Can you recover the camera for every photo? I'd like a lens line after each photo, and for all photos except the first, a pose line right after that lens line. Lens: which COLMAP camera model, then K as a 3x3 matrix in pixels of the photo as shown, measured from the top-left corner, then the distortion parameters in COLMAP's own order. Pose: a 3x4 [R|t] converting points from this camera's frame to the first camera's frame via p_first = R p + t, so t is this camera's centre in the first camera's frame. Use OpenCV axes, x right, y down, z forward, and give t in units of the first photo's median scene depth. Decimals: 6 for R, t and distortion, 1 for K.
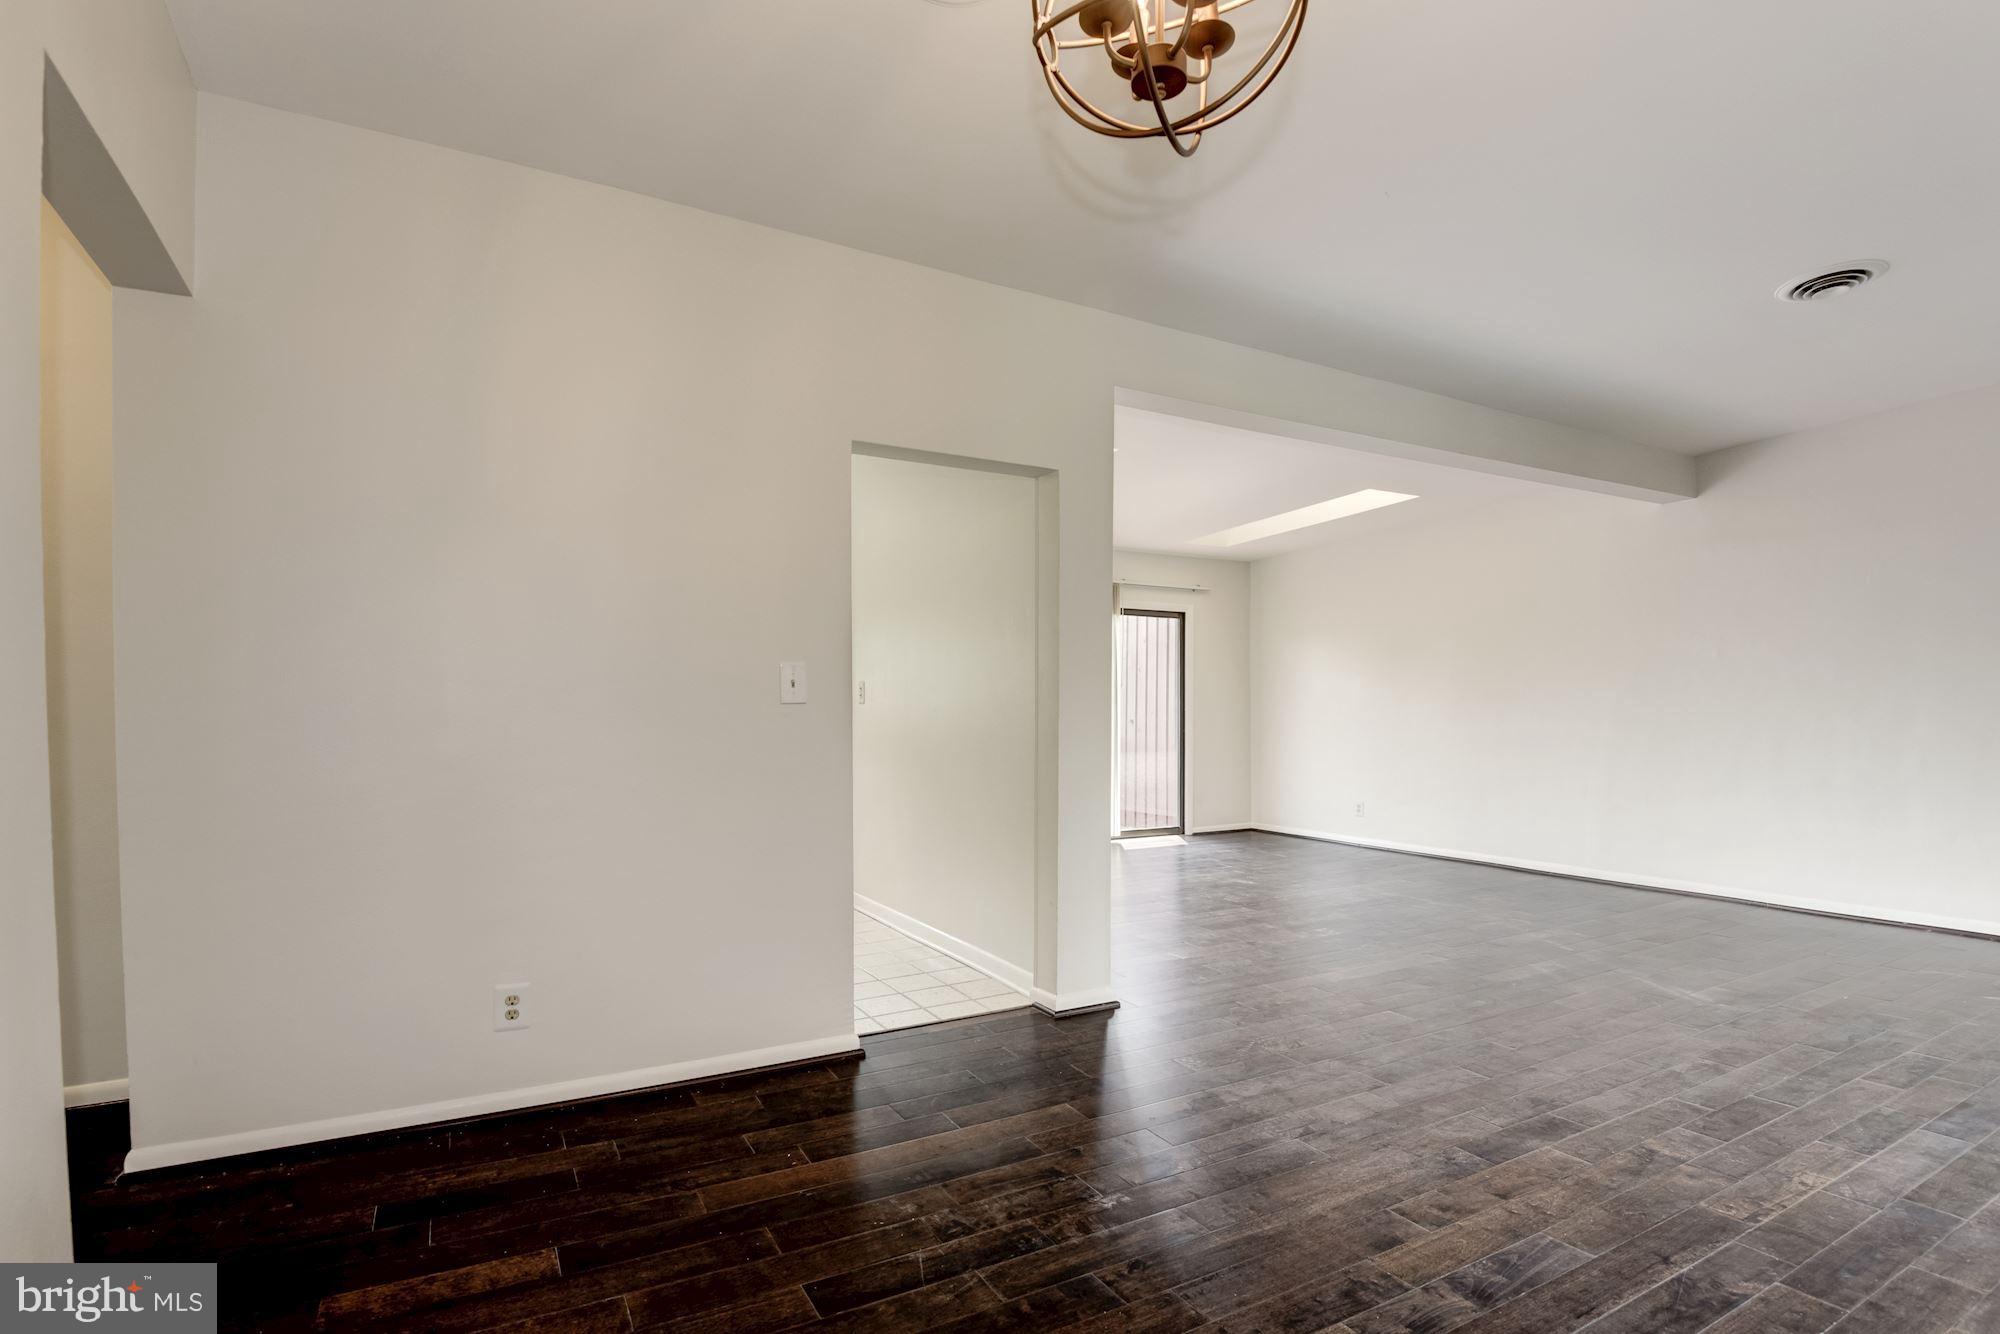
lens RADIAL K [[964.3, 0, 1007.6], [0, 964.3, 699.1], [0, 0, 1]] dist [0.000614, -0.011581]
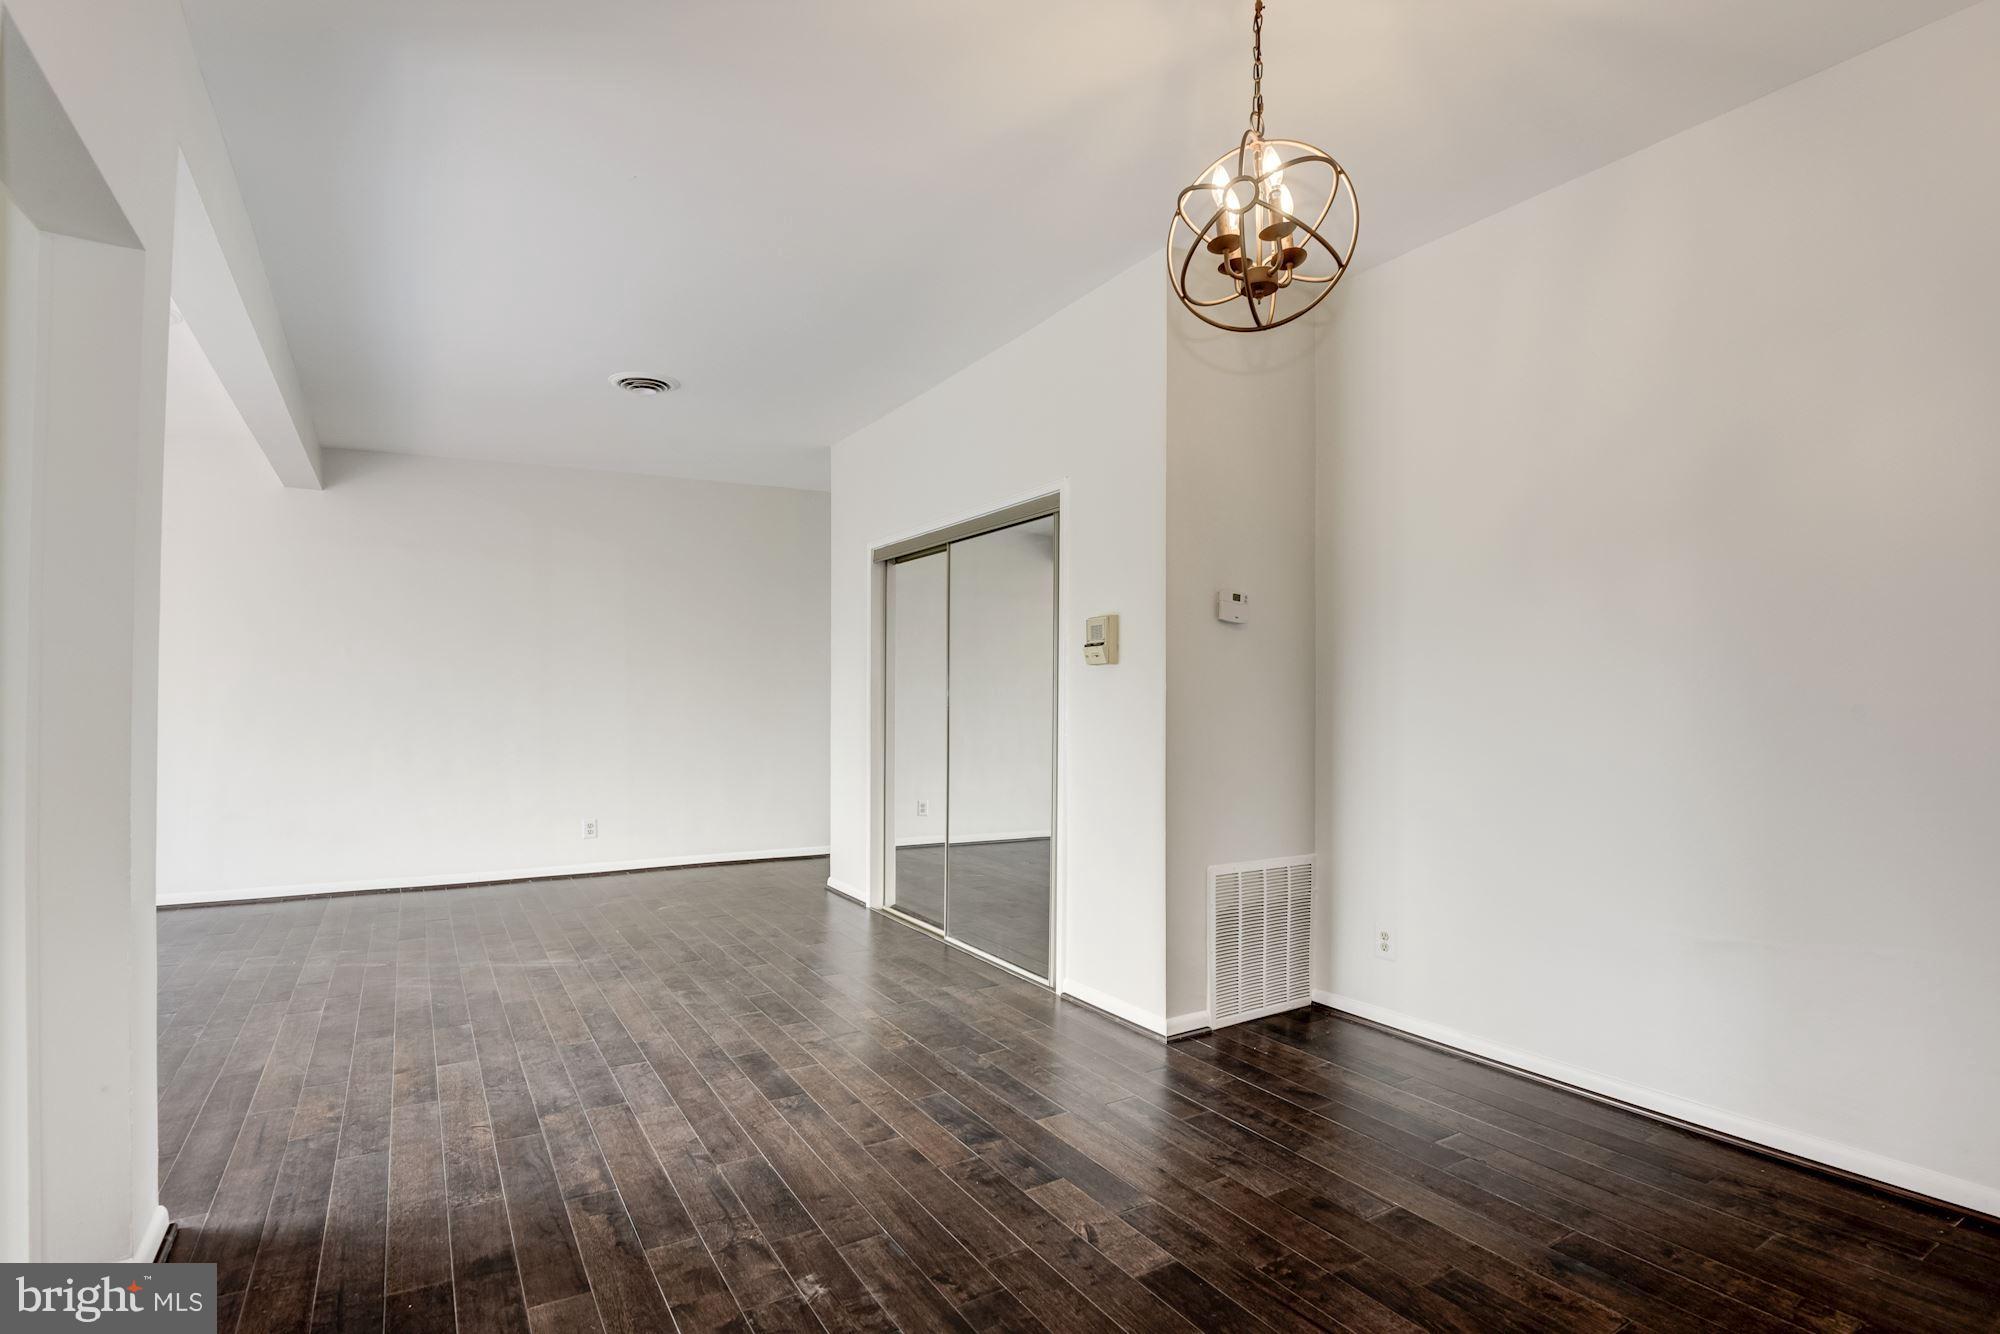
lens RADIAL K [[964.3, 0, 1007.6], [0, 964.3, 699.1], [0, 0, 1]] dist [0.000614, -0.011581]
pose [[-0.041856, 0.012071, 0.999051, -0.601022], [-0.018597, 0.999744, -0.012858, 0.002223], [-0.998951, -0.019118, -0.041621, 0.683485]]
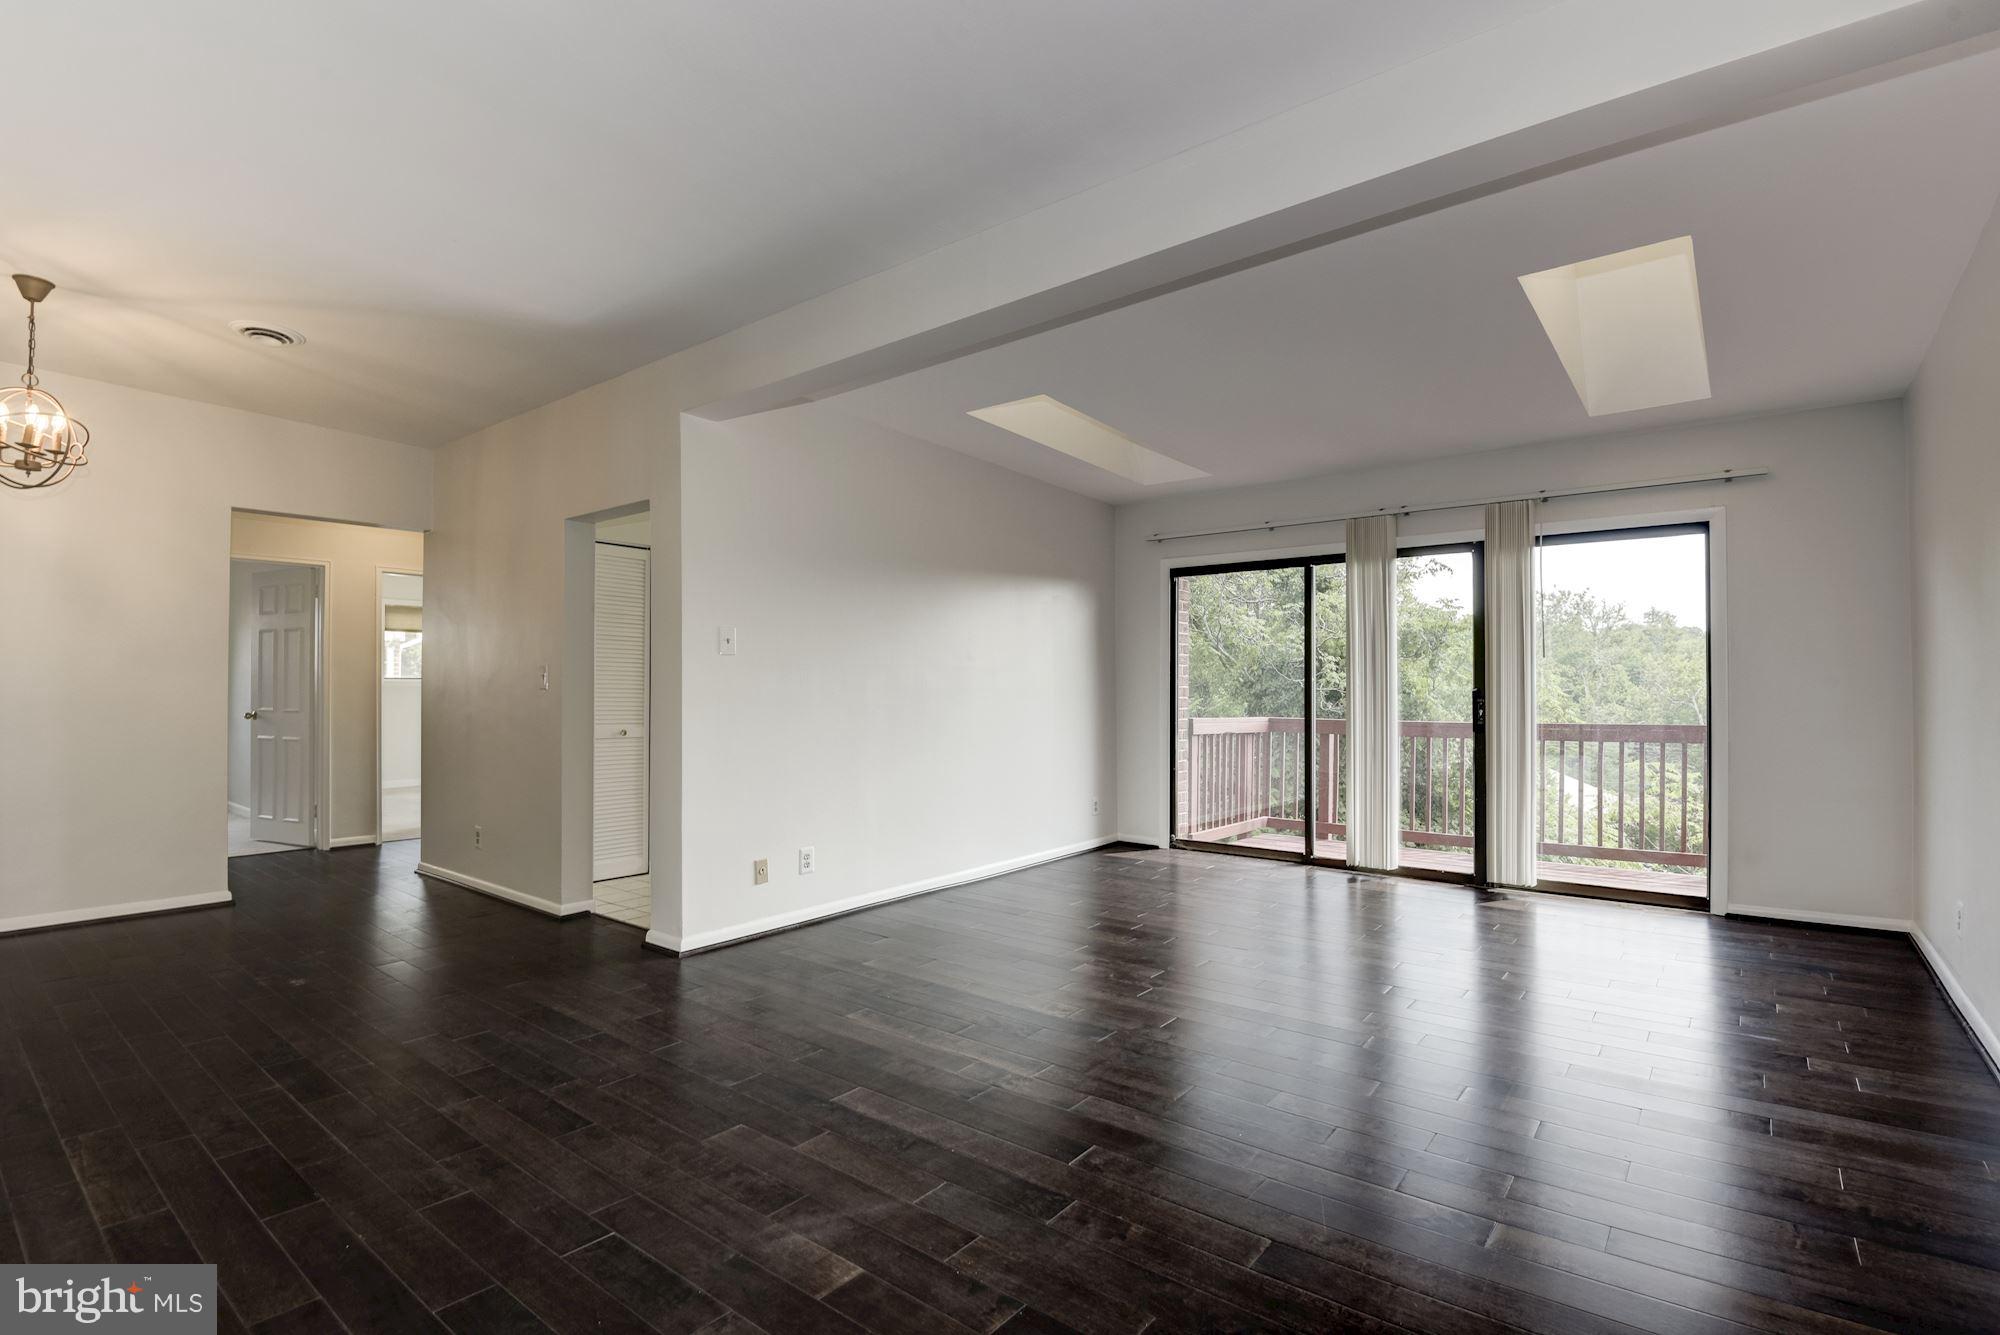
lens RADIAL K [[946.4, 0, 996.0], [0, 946.4, 701.5], [0, 0, 1]] dist [-0.000844, -0.000207]
pose [[0.353259, 0.010131, -0.935471, 1.658189], [0.015117, 0.999749, 0.016535, -0.001889], [0.935403, -0.019983, 0.353017, 1.228235]]
